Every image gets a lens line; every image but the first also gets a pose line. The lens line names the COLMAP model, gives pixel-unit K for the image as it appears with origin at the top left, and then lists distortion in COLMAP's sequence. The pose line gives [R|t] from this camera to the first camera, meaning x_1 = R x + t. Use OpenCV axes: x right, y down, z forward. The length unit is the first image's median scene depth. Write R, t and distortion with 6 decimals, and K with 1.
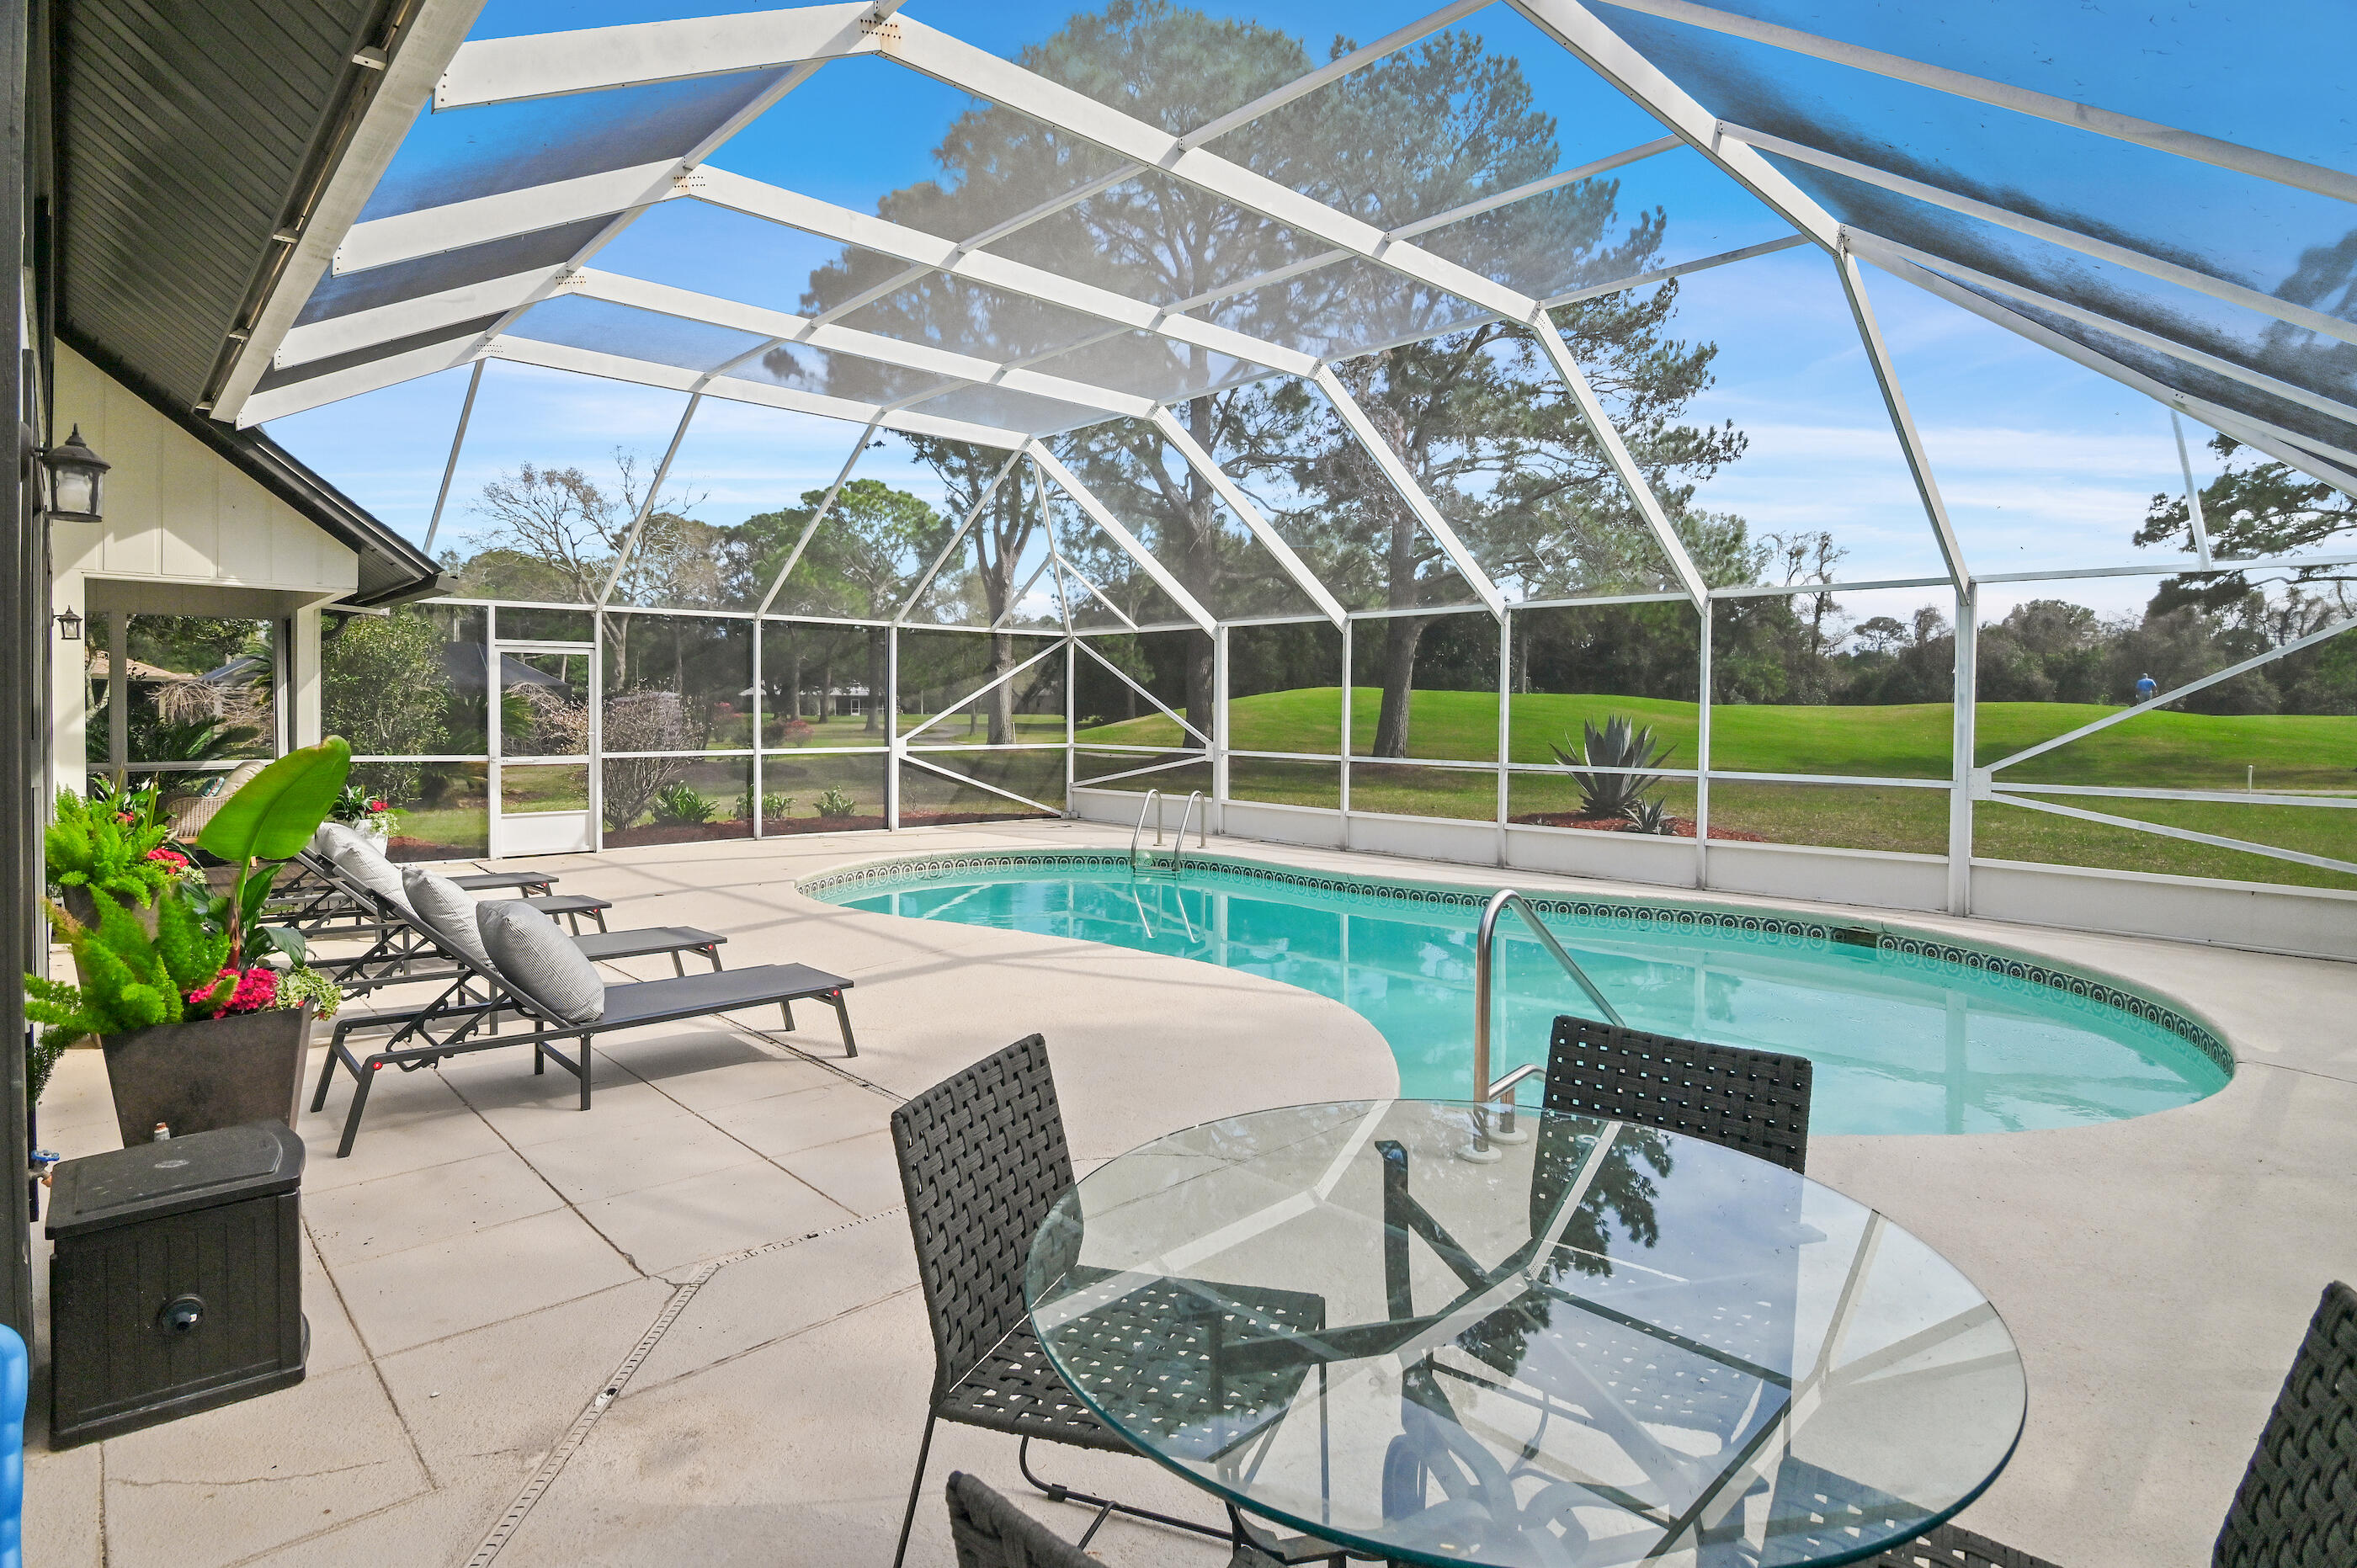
lens RADIAL K [[1188.9, 0, 1179.5], [0, 1188.9, 778.2], [0, 0, 1]] dist [0.001945, -0.000146]
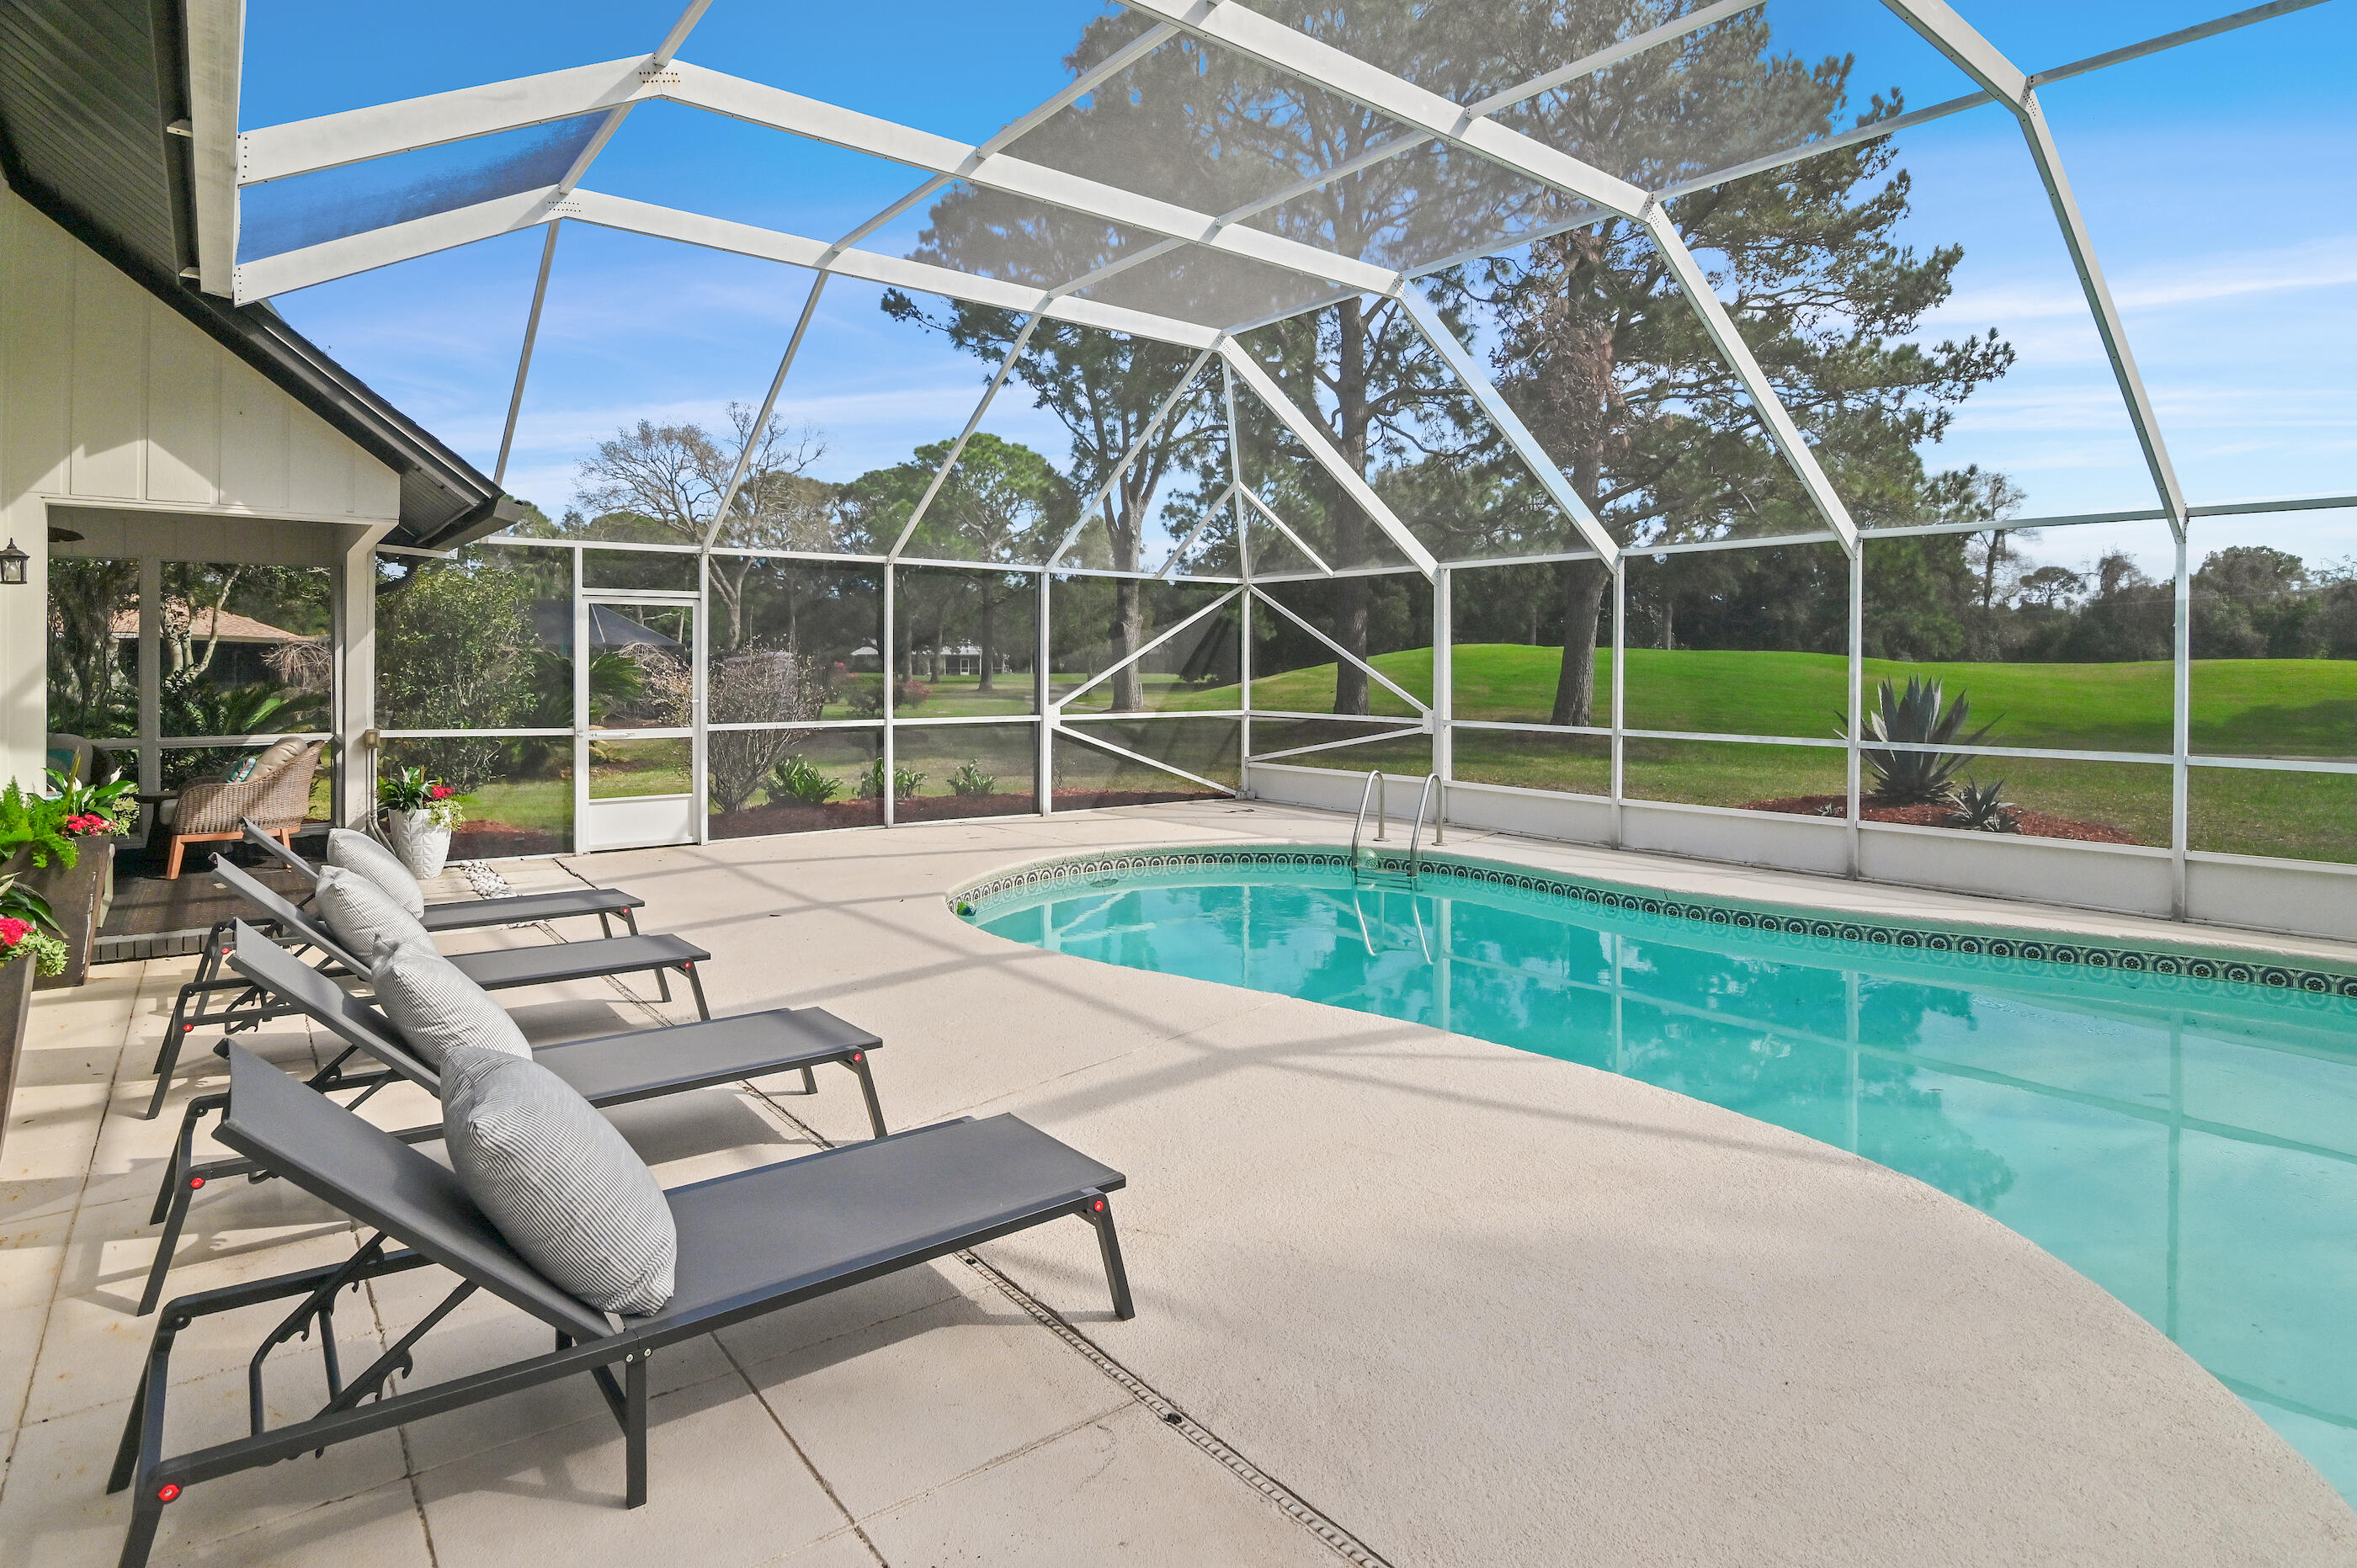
lens RADIAL K [[1149.6, 0, 1180.2], [0, 1149.6, 732.6], [0, 0, 1]] dist [-0.001463, -0.000073]
pose [[0.997457, 0.001578, -0.071260, -0.082570], [-0.001668, 0.999998, -0.001200, -0.012739], [0.071258, 0.001316, 0.997457, 0.185201]]
